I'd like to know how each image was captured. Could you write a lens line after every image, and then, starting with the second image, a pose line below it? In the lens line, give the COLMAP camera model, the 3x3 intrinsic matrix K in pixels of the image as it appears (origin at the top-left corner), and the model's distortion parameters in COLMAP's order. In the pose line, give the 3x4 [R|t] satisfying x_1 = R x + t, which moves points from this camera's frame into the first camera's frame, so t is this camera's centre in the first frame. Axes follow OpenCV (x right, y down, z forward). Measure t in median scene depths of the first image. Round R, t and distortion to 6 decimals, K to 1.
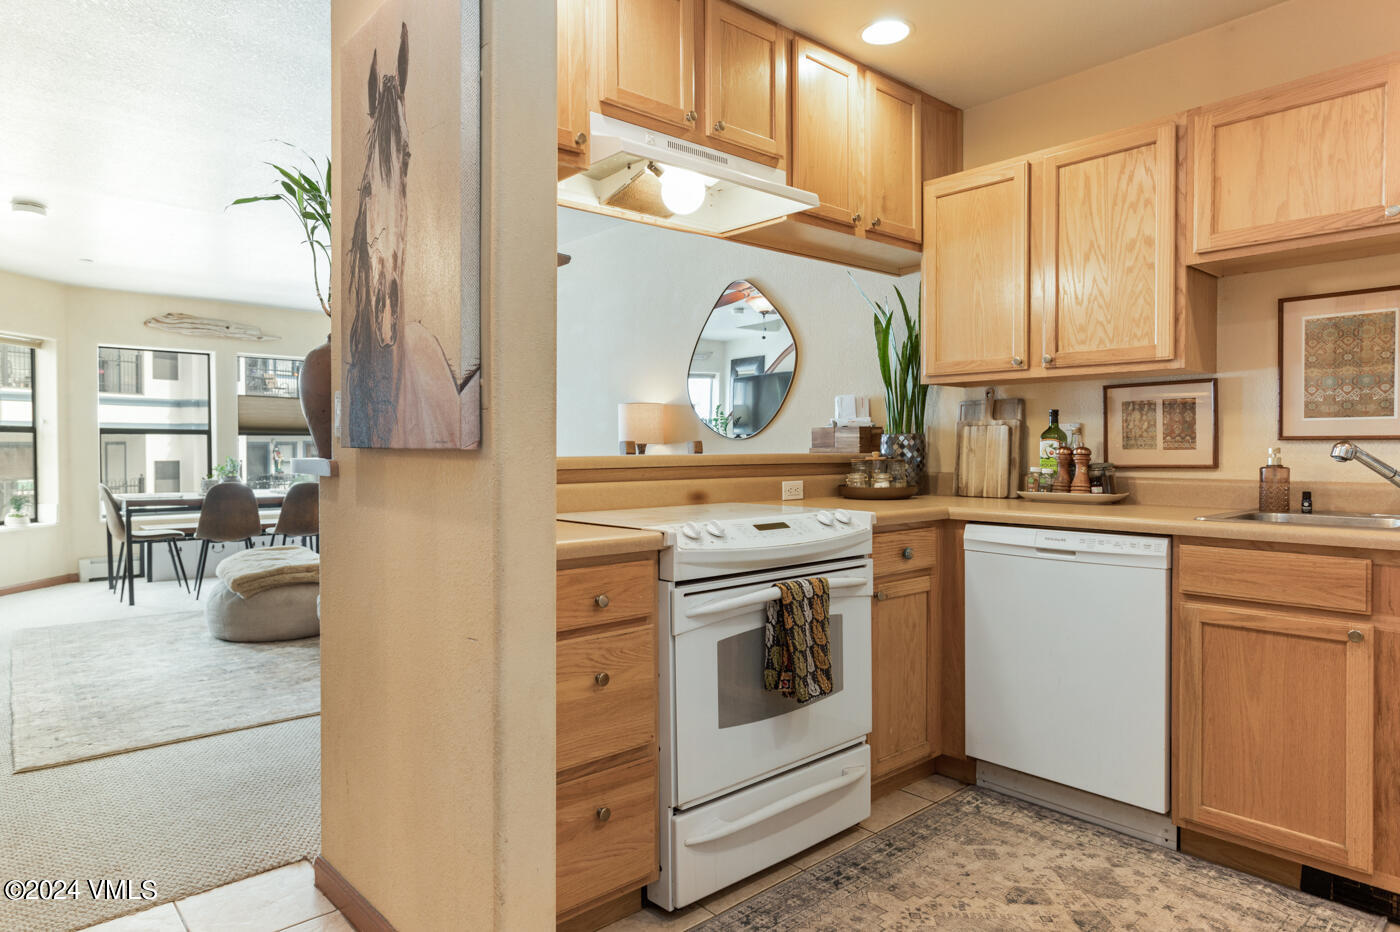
lens RADIAL K [[876.0, 0, 696.9], [0, 876.0, 462.8], [0, 0, 1]] dist [-0.008122, 0.009114]
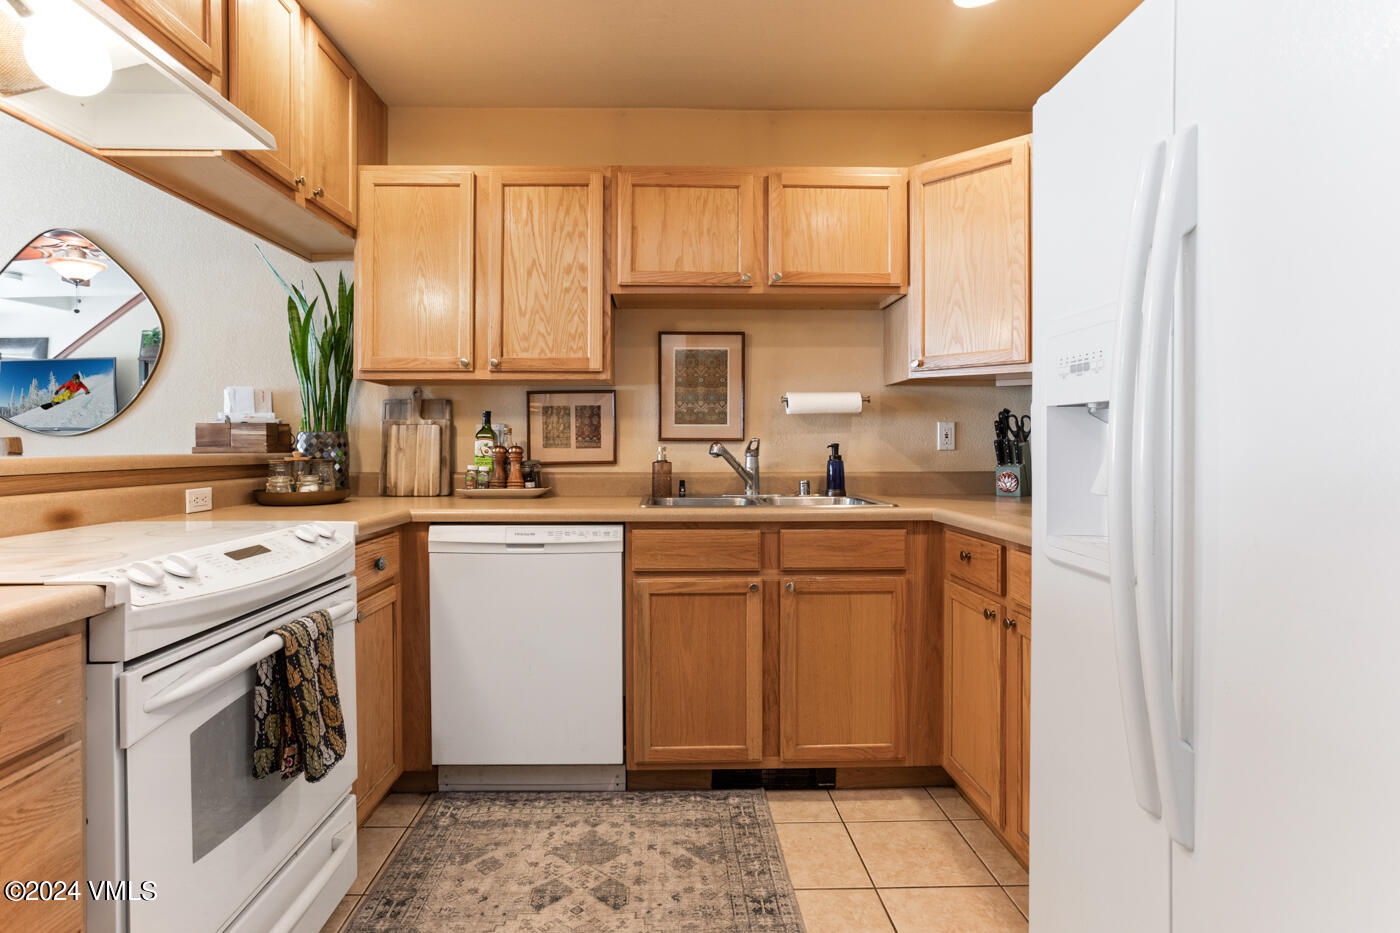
lens RADIAL K [[725.2, 0, 711.1], [0, 725.2, 447.7], [0, 0, 1]] dist [-0.026461, 0.011778]
pose [[0.643981, -0.000107, 0.765041, -0.110591], [0.013306, 0.999850, -0.011060, -0.003345], [-0.764926, 0.017302, 0.643886, 0.267688]]
